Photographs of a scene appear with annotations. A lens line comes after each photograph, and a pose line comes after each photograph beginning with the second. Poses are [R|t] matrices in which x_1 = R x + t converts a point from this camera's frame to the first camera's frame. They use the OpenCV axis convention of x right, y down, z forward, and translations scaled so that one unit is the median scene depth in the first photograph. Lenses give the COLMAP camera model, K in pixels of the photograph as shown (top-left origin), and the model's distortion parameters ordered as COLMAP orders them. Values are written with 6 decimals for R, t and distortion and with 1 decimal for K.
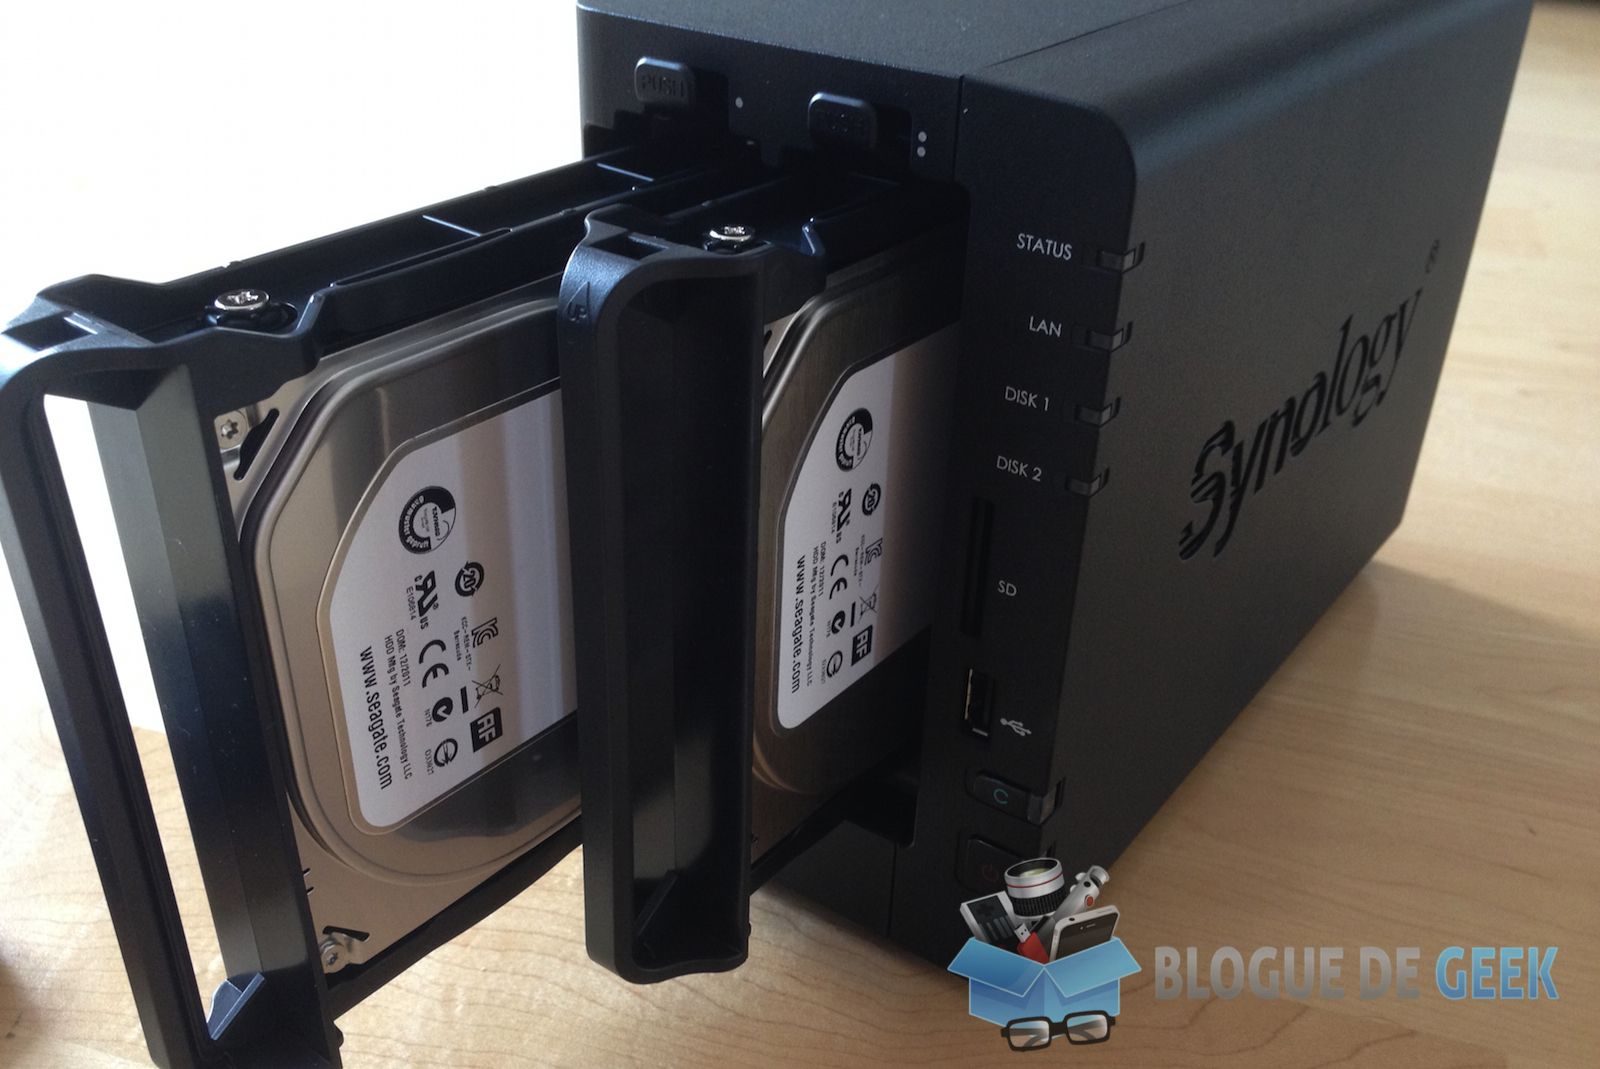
lens RADIAL K [[1561.4, 0, 801.0], [0, 1561.4, 599.4], [0, 0, 1]] dist [0.103816, -0.203487]
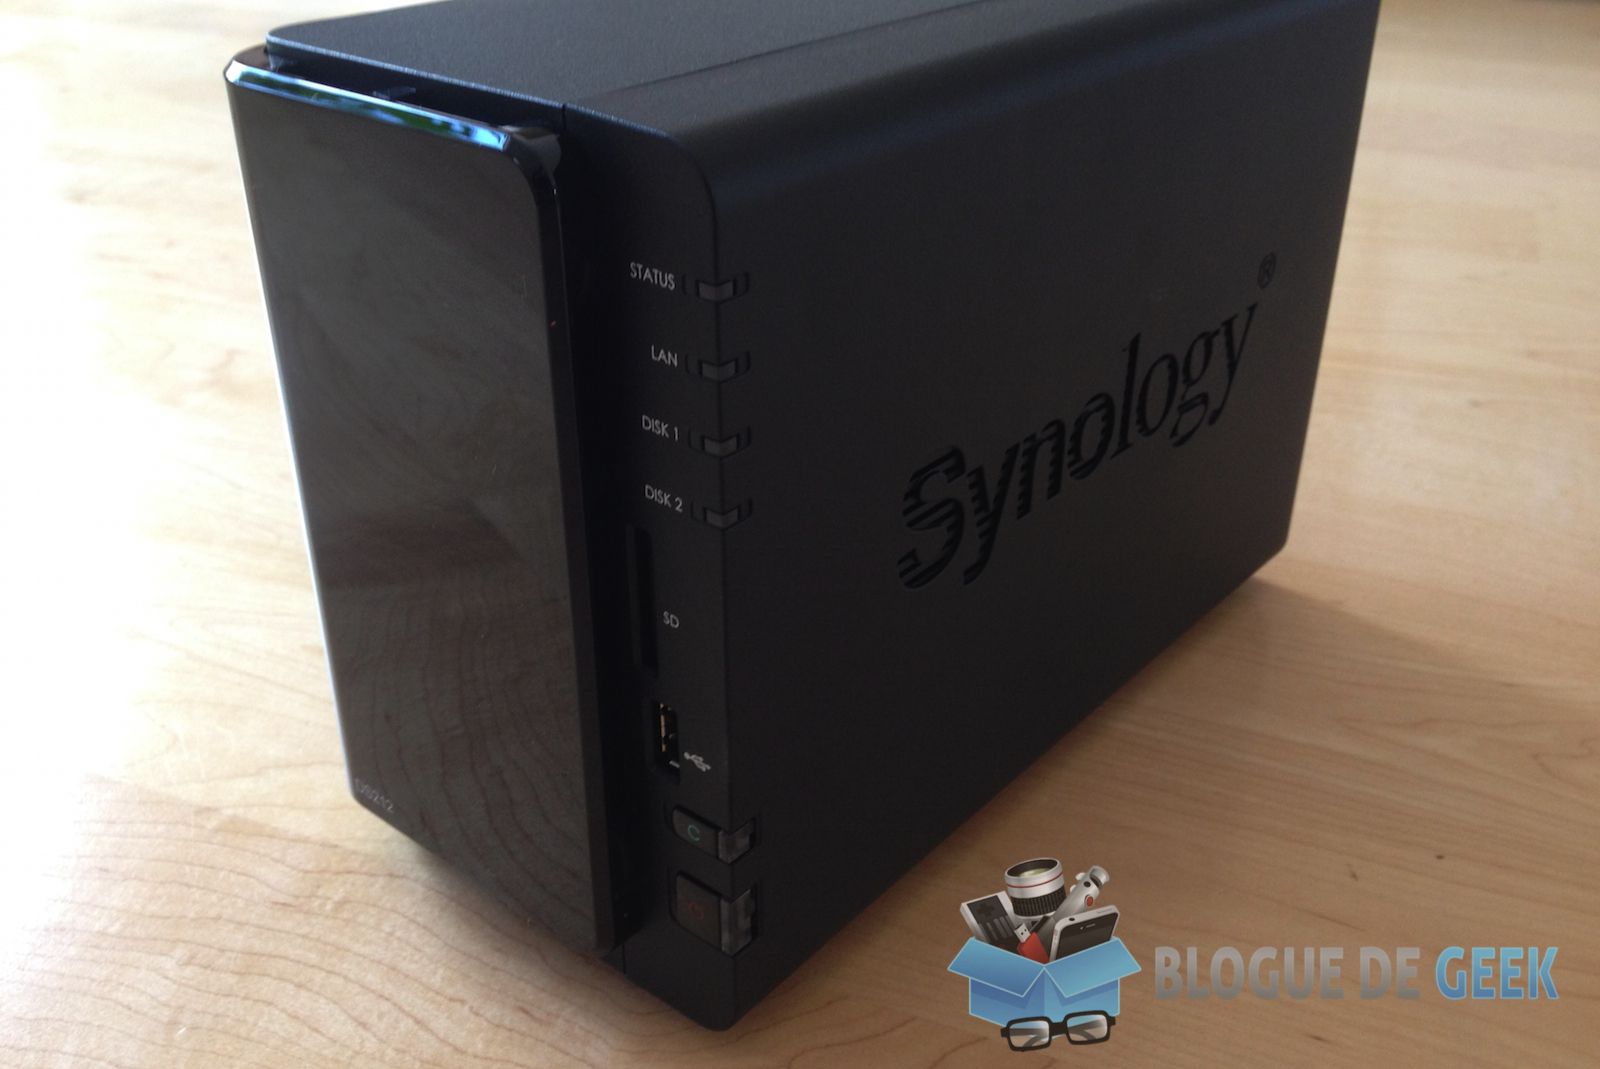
lens RADIAL K [[1572.8, 0, 800.0], [0, 1572.8, 534.5], [0, 0, 1]] dist [0.090351, -0.193958]
pose [[0.996413, 0.009581, -0.084082, 0.249472], [-0.012697, 0.999249, -0.036599, -0.021431], [0.083668, 0.037536, 0.995786, 0.025290]]
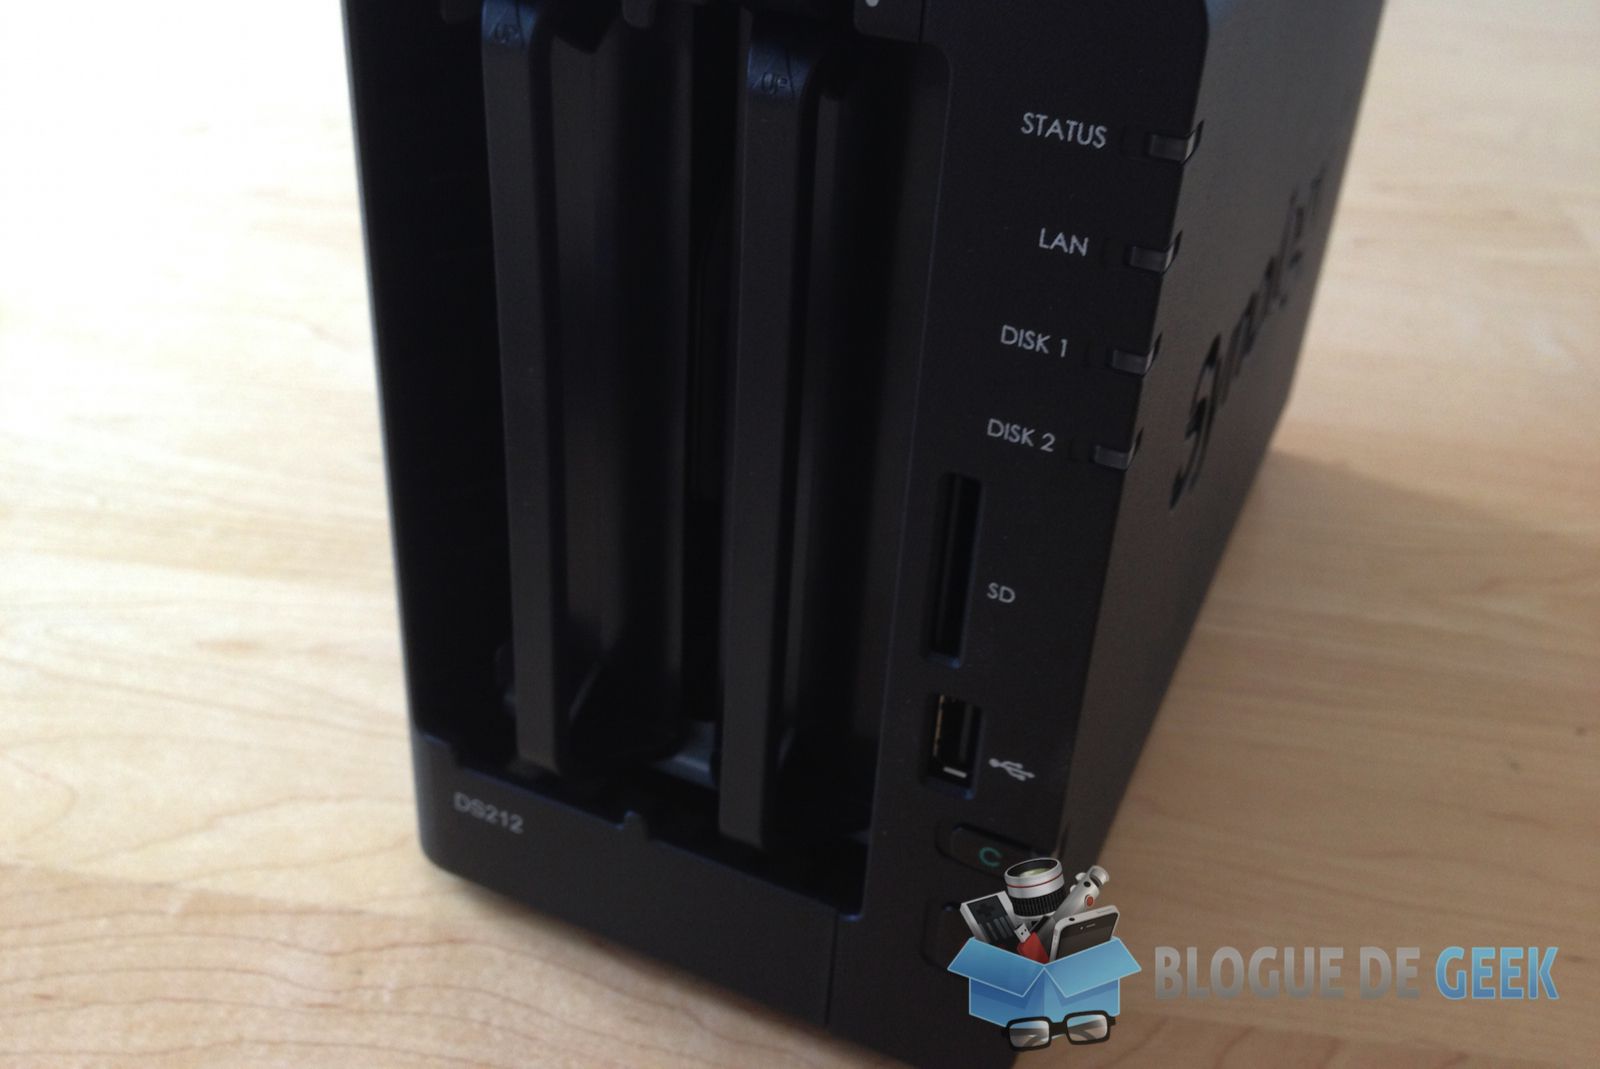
lens RADIAL K [[1581.7, 0, 793.9], [0, 1581.7, 465.8], [0, 0, 1]] dist [0.081481, -0.186756]
pose [[0.982684, -0.078983, 0.167613, -0.070241], [0.077639, 0.996875, 0.014563, -0.071933], [-0.168240, -0.001298, 0.985745, 0.243908]]
